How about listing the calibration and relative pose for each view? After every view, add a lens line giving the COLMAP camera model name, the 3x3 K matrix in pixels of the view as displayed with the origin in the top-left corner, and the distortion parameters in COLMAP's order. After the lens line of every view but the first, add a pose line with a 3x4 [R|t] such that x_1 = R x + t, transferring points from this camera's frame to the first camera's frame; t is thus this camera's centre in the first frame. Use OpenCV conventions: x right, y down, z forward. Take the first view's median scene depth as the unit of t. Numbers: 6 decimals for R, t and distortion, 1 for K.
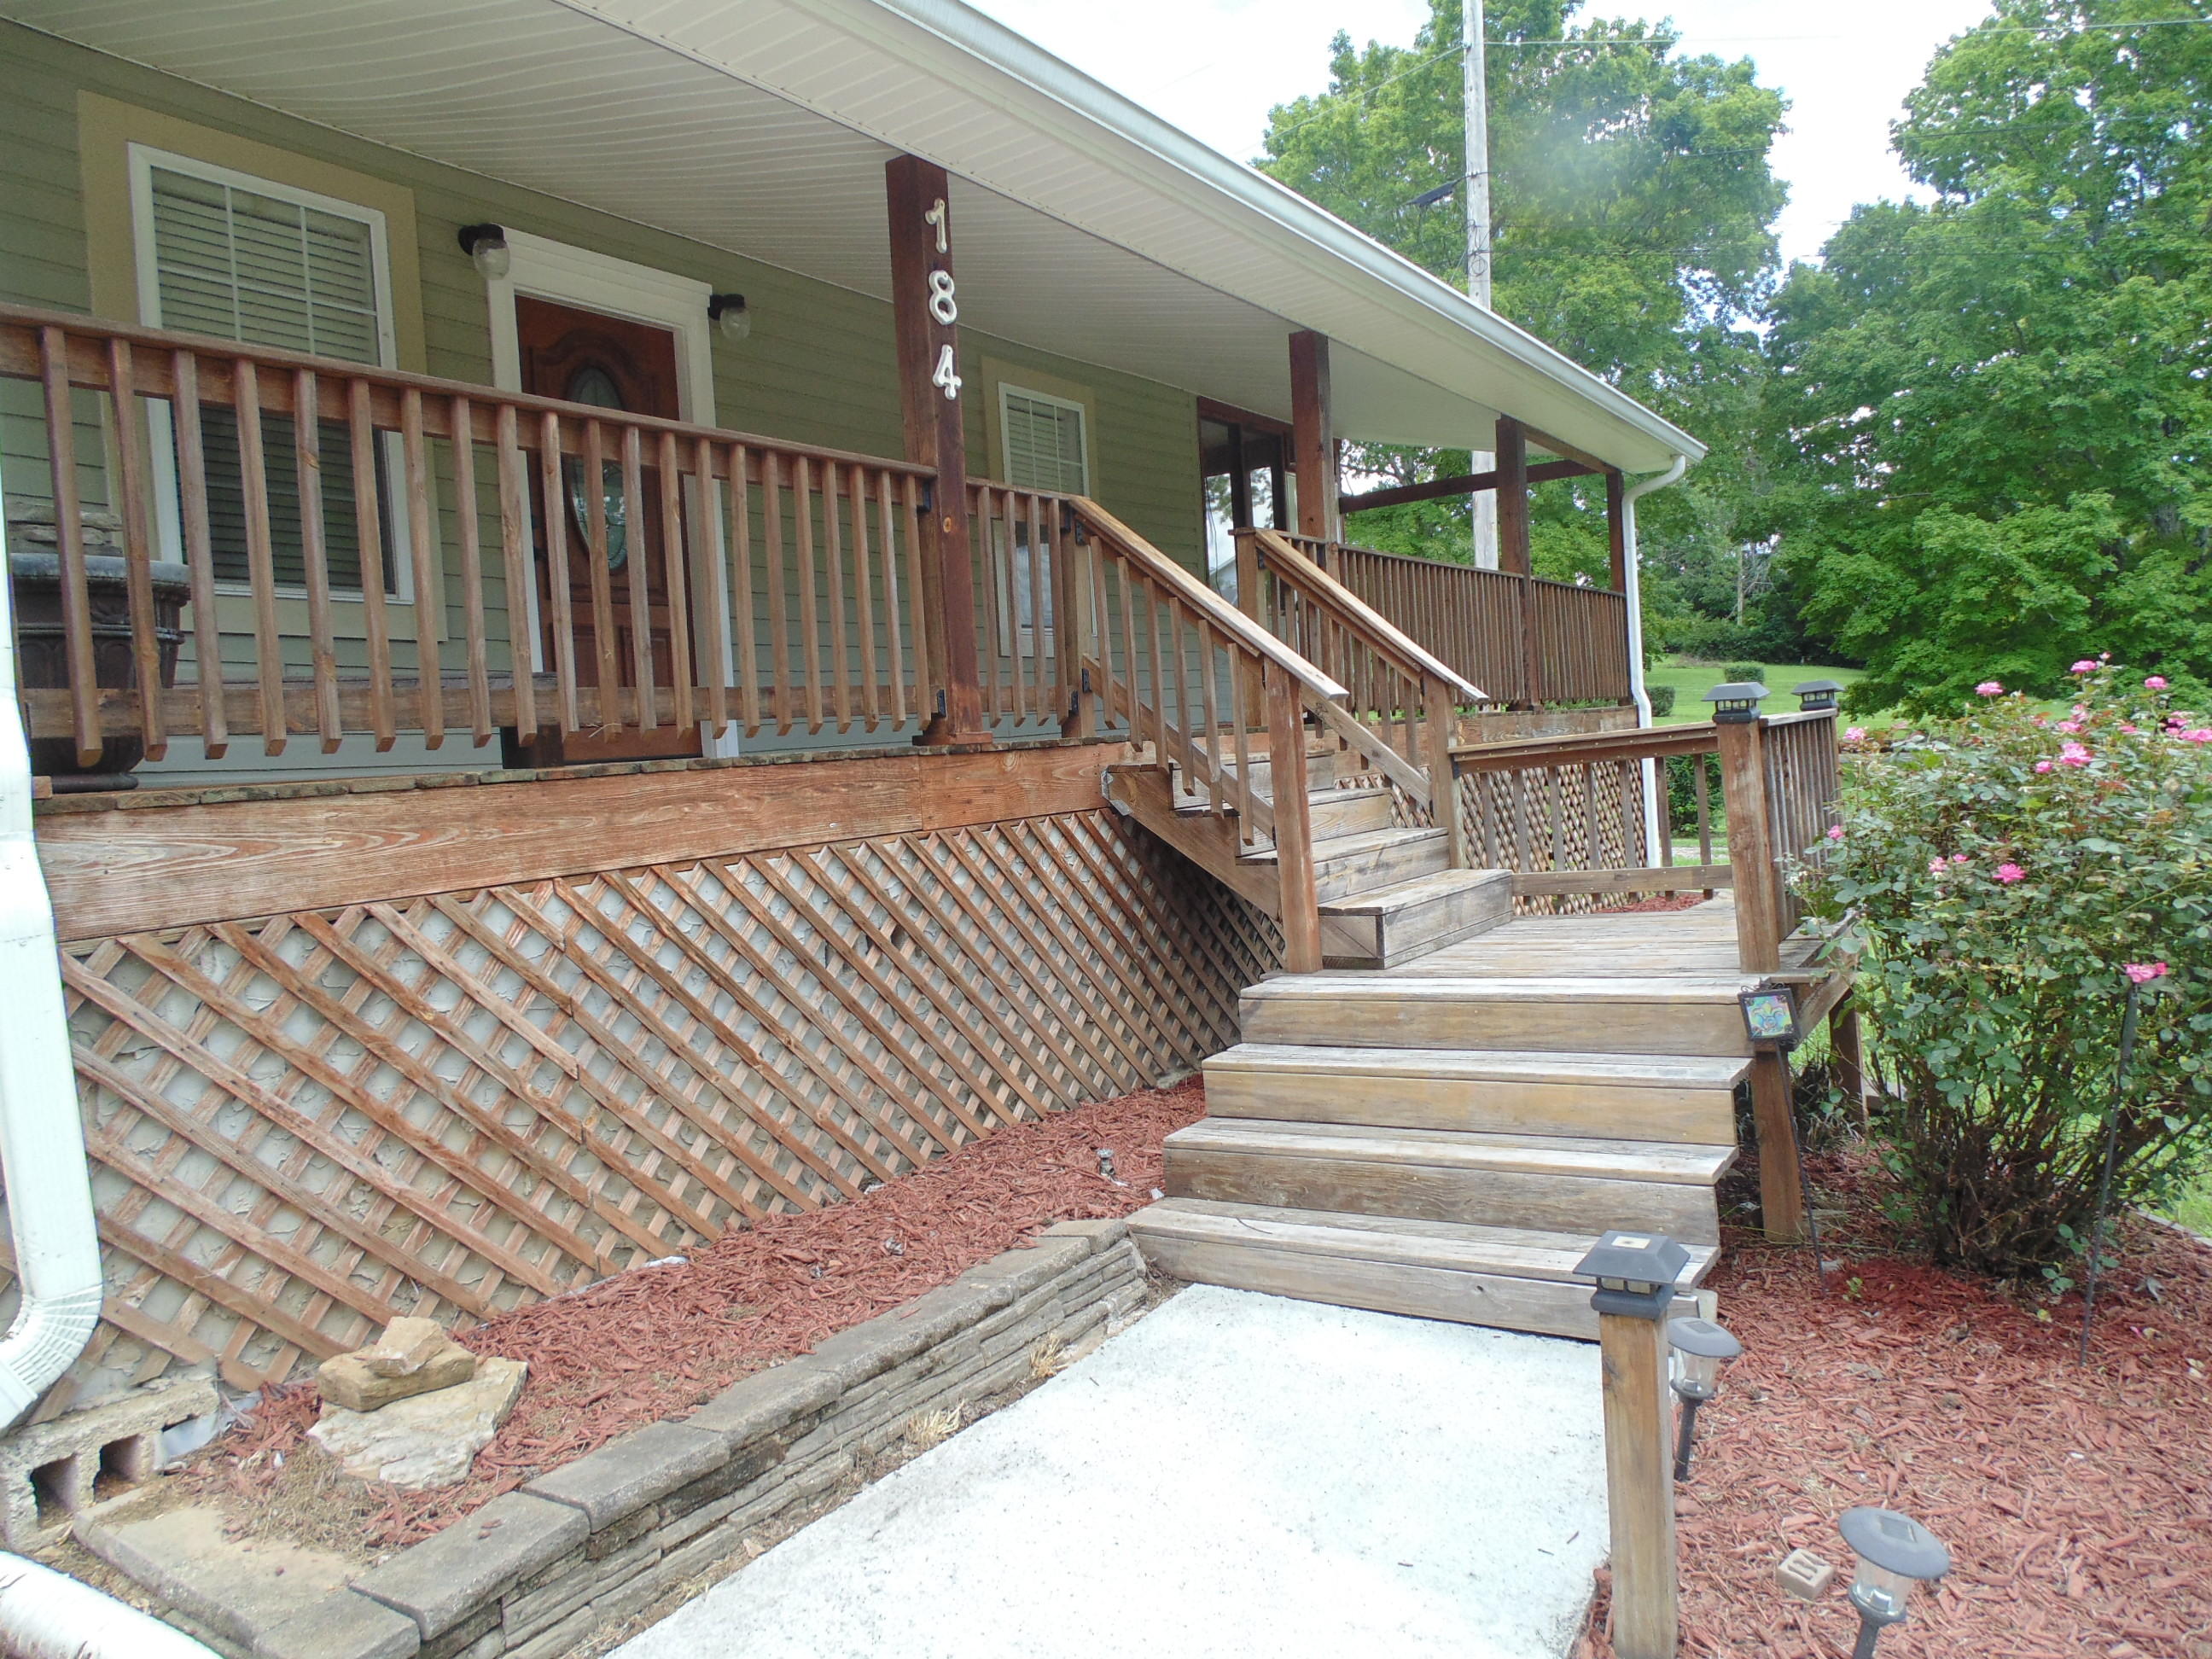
lens RADIAL K [[1447.3, 0, 1119.1], [0, 1447.3, 822.5], [0, 0, 1]] dist [-0.018027, -0.003776]
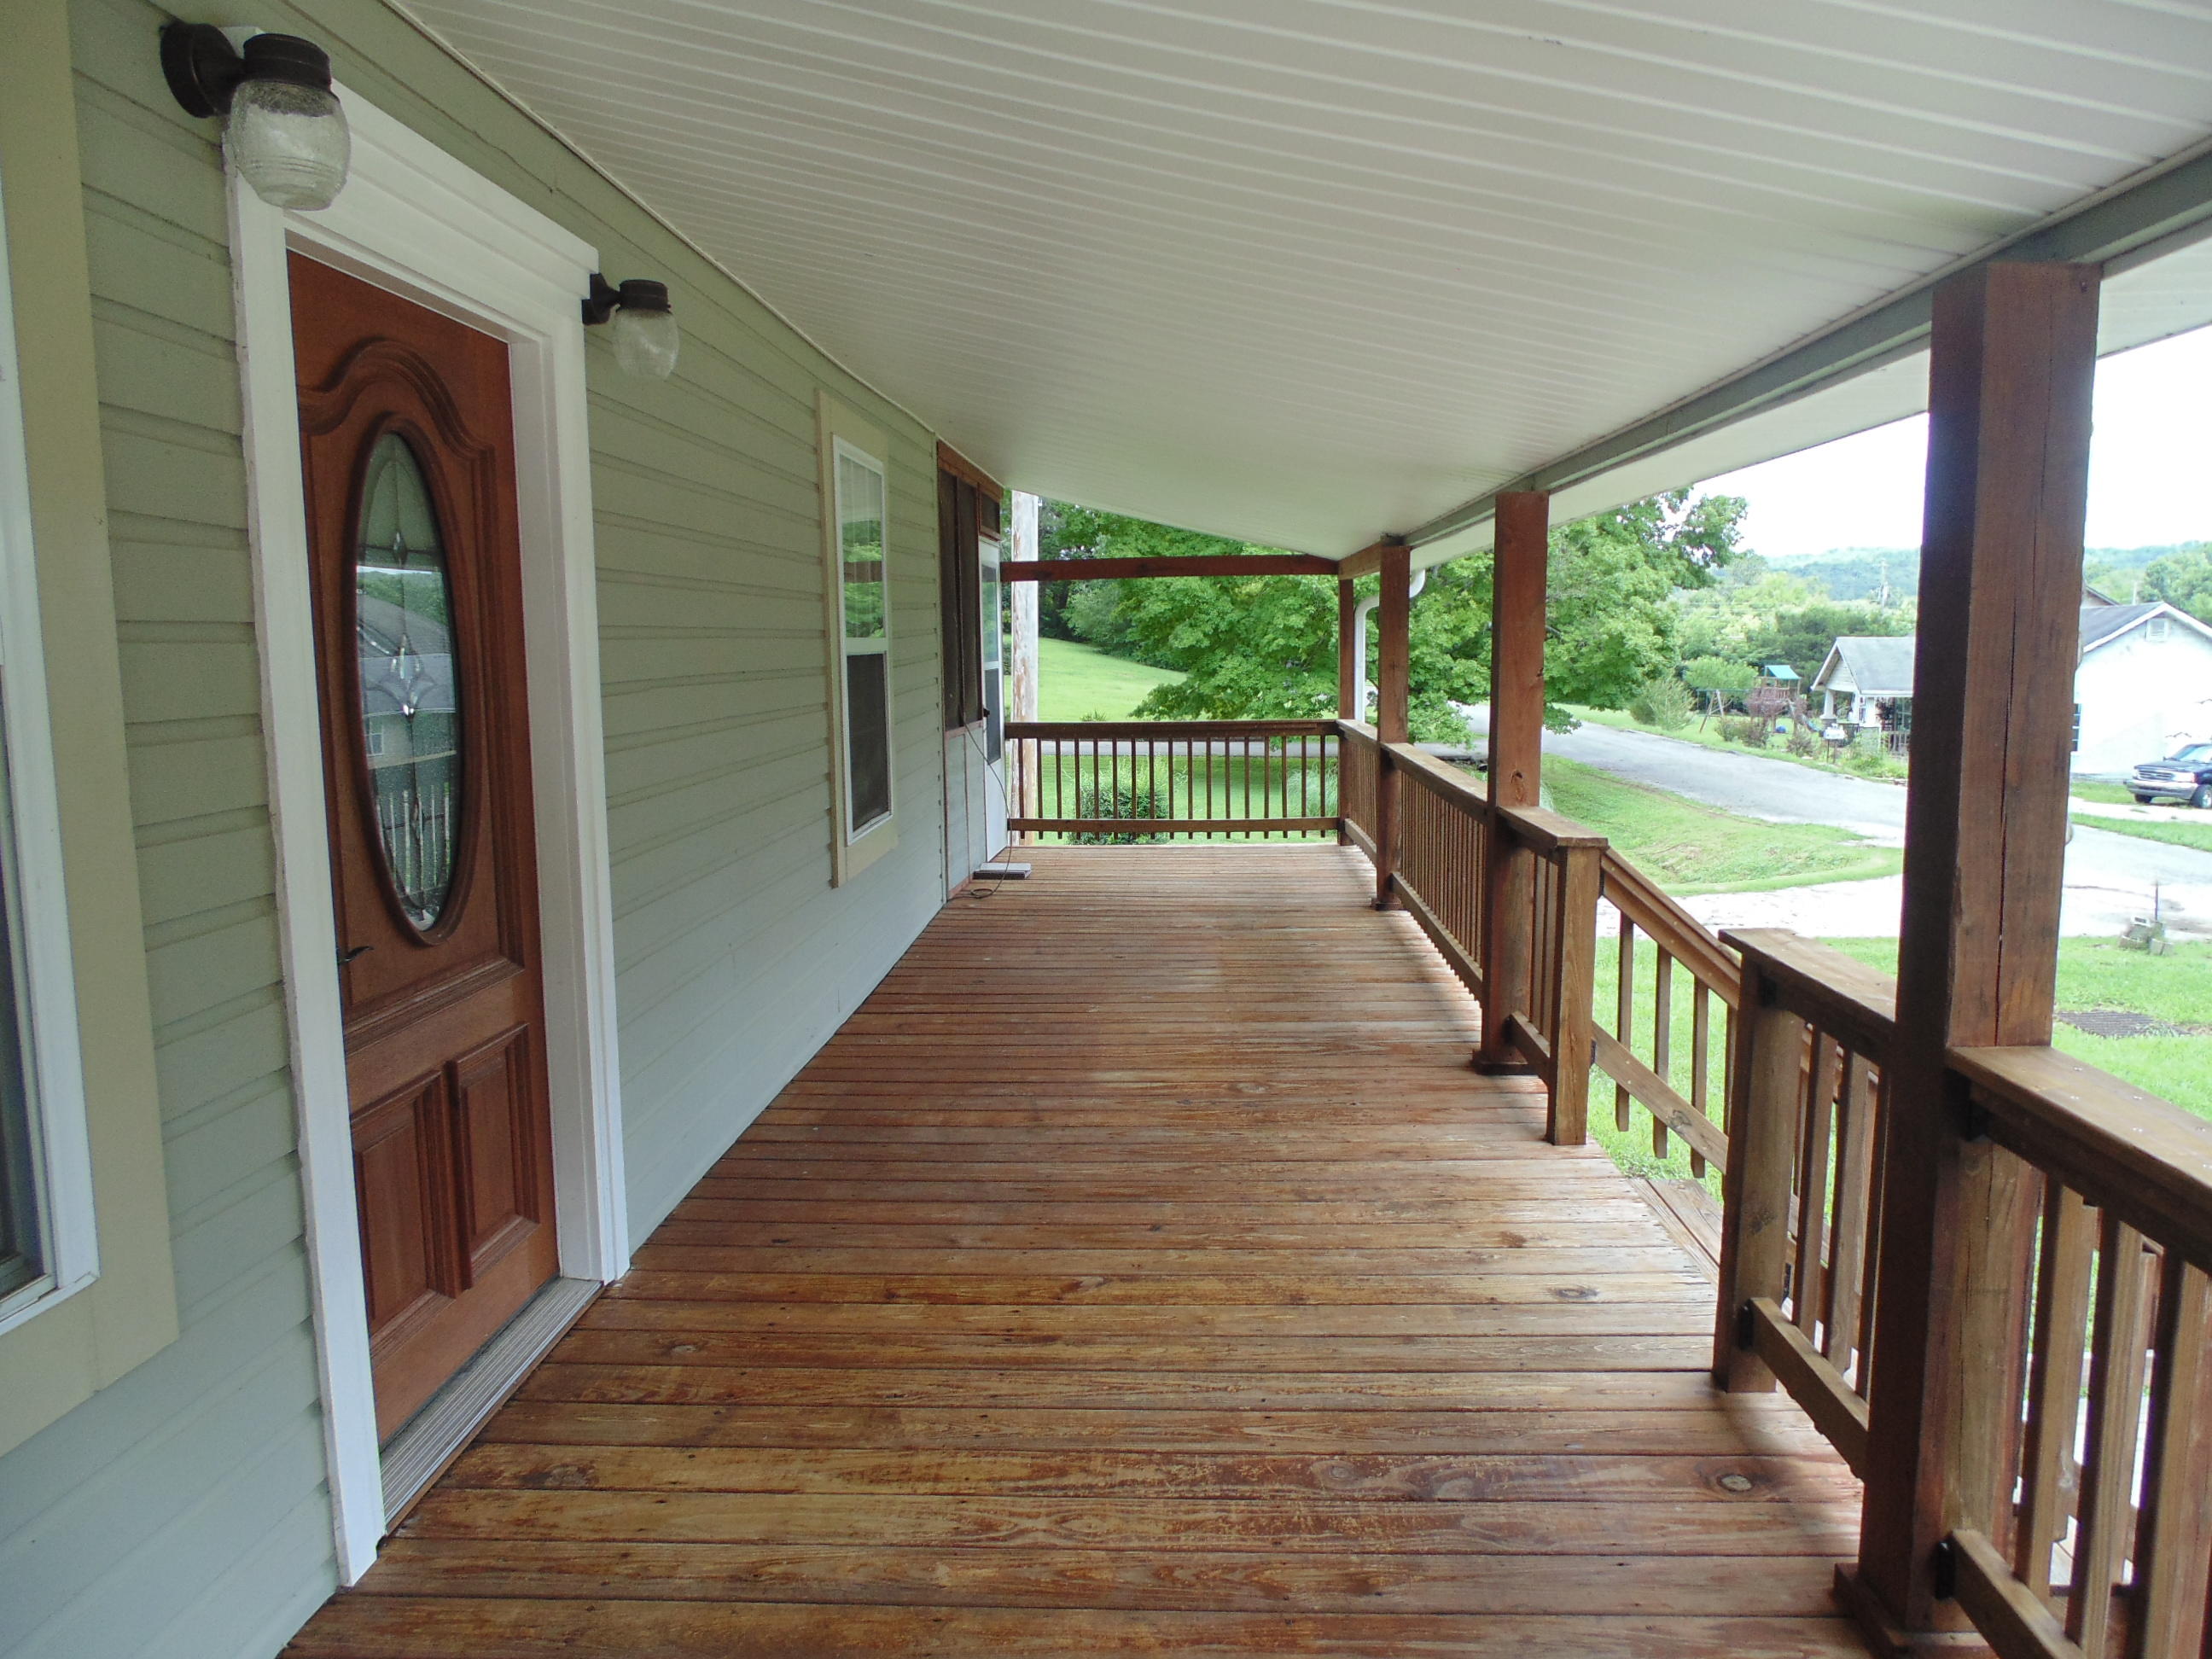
lens RADIAL K [[1447.3, 0, 1101.1], [0, 1447.3, 832.2], [0, 0, 1]] dist [-0.018027, -0.003776]
pose [[0.847929, -0.021798, 0.529662, -0.109308], [-0.009967, 0.998322, 0.057042, -0.061502], [-0.530016, -0.053647, 0.846289, 0.148172]]
